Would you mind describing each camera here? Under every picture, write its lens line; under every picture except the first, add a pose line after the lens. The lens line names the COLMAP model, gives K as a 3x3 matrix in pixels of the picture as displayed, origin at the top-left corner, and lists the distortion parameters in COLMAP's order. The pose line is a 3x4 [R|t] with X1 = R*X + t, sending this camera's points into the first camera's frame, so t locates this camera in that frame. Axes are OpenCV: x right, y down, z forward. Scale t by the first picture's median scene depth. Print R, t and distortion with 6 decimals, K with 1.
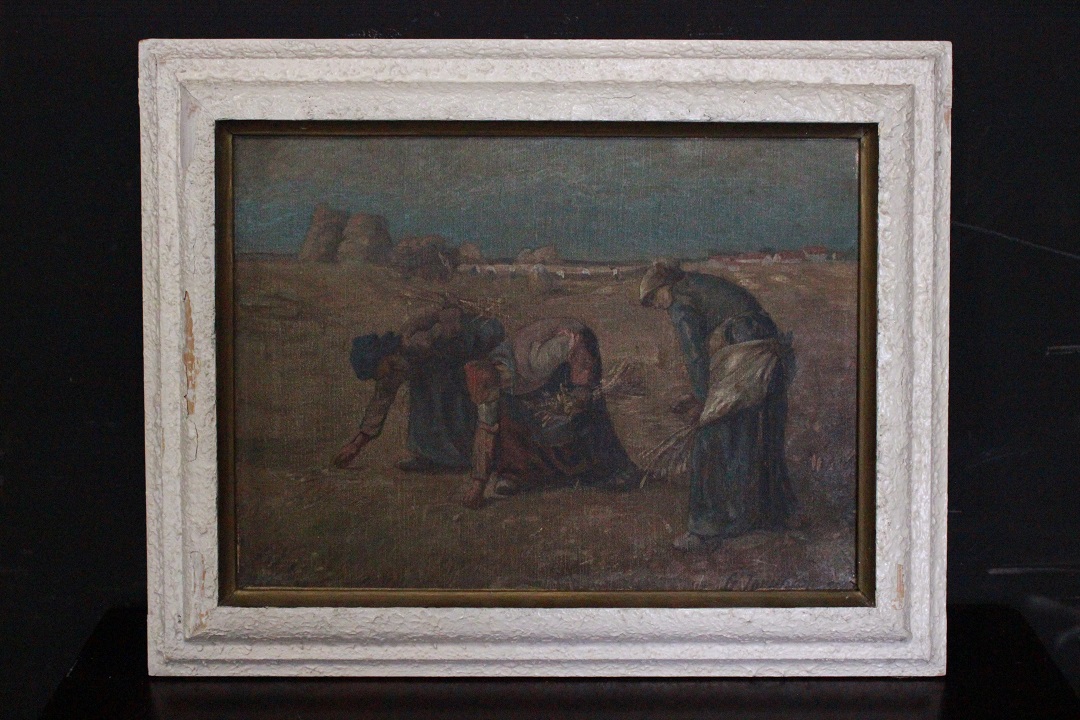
lens RADIAL K [[1438.0, 0, 540.0], [0, 1438.0, 360.0], [0, 0, 1]] dist [-0.050241, -0.013188]
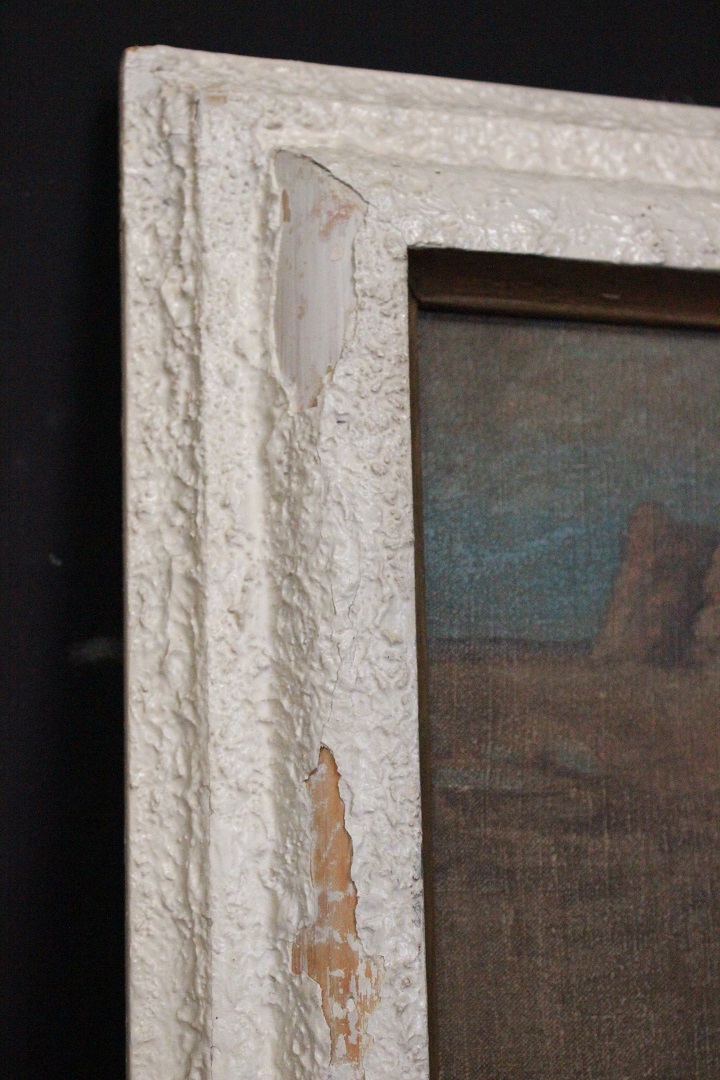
lens RADIAL K [[1660.1, 0, 360.0], [0, 1660.1, 540.0], [0, 0, 1]] dist [-0.021882, 0.040411]
pose [[0.961117, 0.022243, 0.275243, -0.337949], [0.040043, 0.974989, -0.218617, -0.011242], [-0.273222, 0.221138, 0.936188, 0.629166]]
